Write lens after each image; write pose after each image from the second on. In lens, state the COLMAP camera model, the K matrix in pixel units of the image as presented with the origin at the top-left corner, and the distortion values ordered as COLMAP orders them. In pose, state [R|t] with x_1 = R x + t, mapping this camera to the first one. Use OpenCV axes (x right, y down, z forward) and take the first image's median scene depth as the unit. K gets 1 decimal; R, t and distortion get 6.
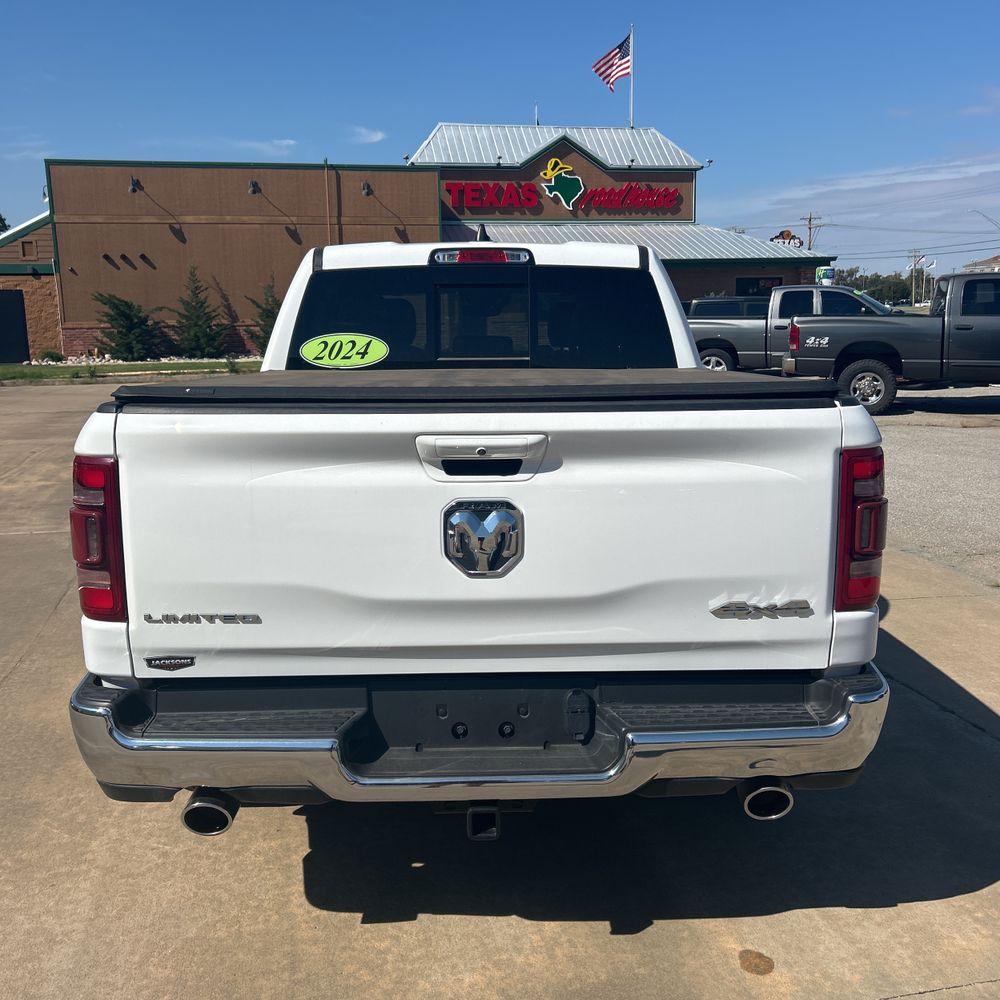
lens RADIAL K [[991.6, 0, 506.8], [0, 991.6, 495.9], [0, 0, 1]] dist [0.018182, 0.000000]
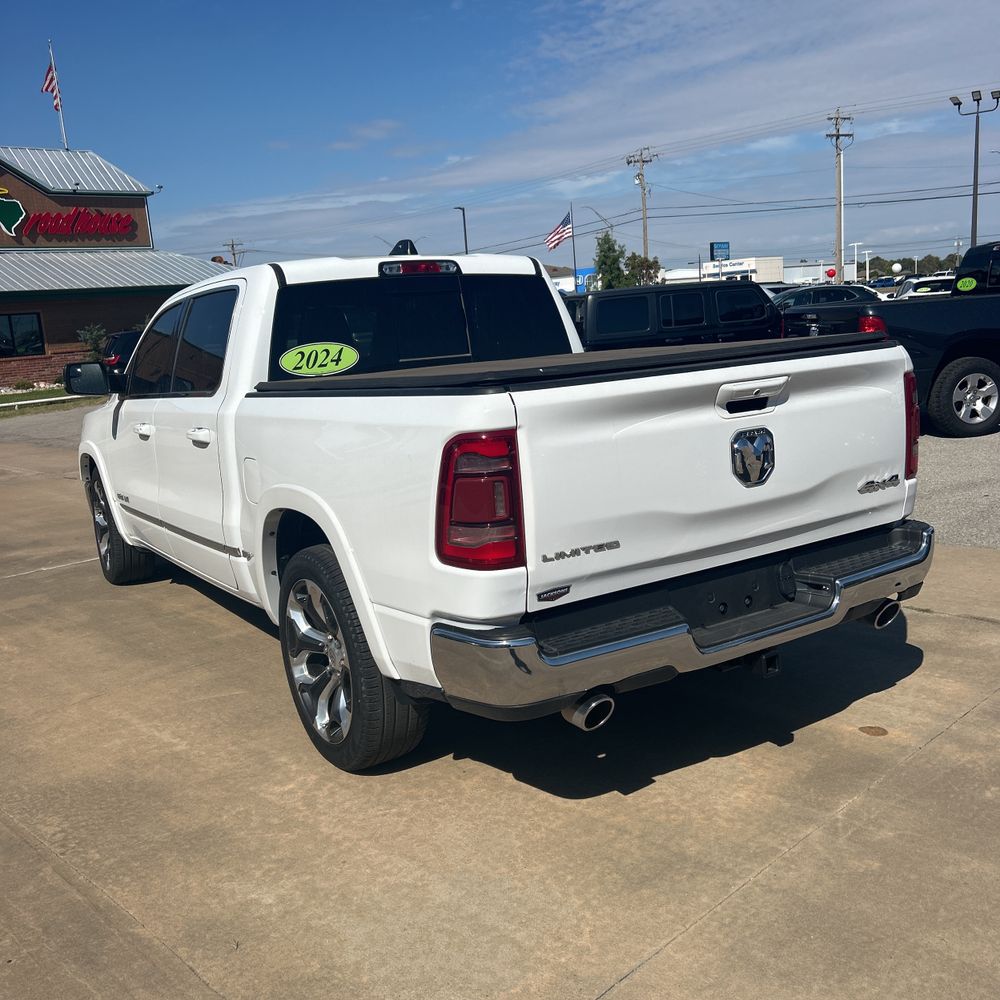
lens RADIAL K [[991.6, 0, 497.8], [0, 991.6, 498.6], [0, 0, 1]] dist [0.018182, 0.000000]
pose [[0.855223, -0.141175, 0.498661, -0.553691], [0.152249, 0.988166, 0.018645, 0.011191], [-0.495392, 0.059975, 0.866596, -0.010129]]
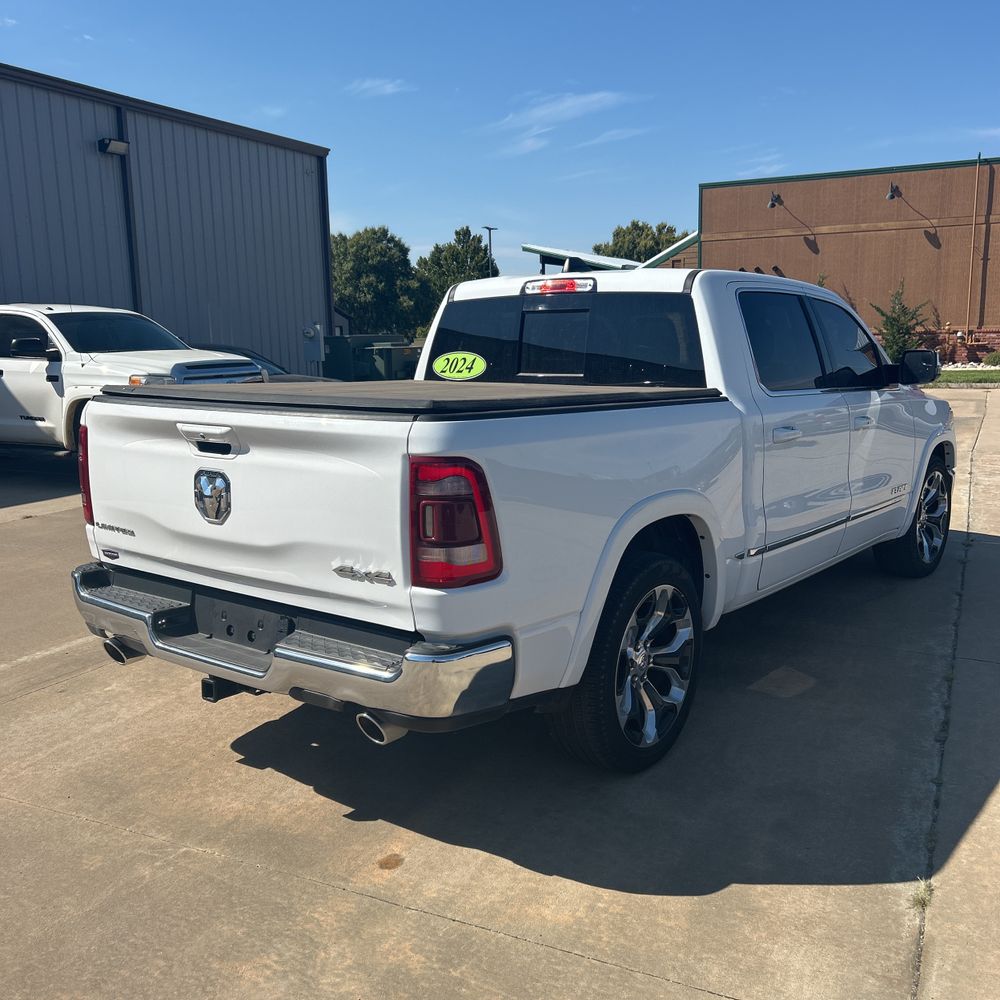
lens RADIAL K [[991.6, 0, 493.5], [0, 991.6, 505.4], [0, 0, 1]] dist [0.018182, 0.000000]
pose [[0.782937, 0.104778, -0.613215, 0.654781], [-0.103761, 0.993901, 0.037345, -0.022706], [0.613387, 0.034389, 0.789033, 0.048025]]
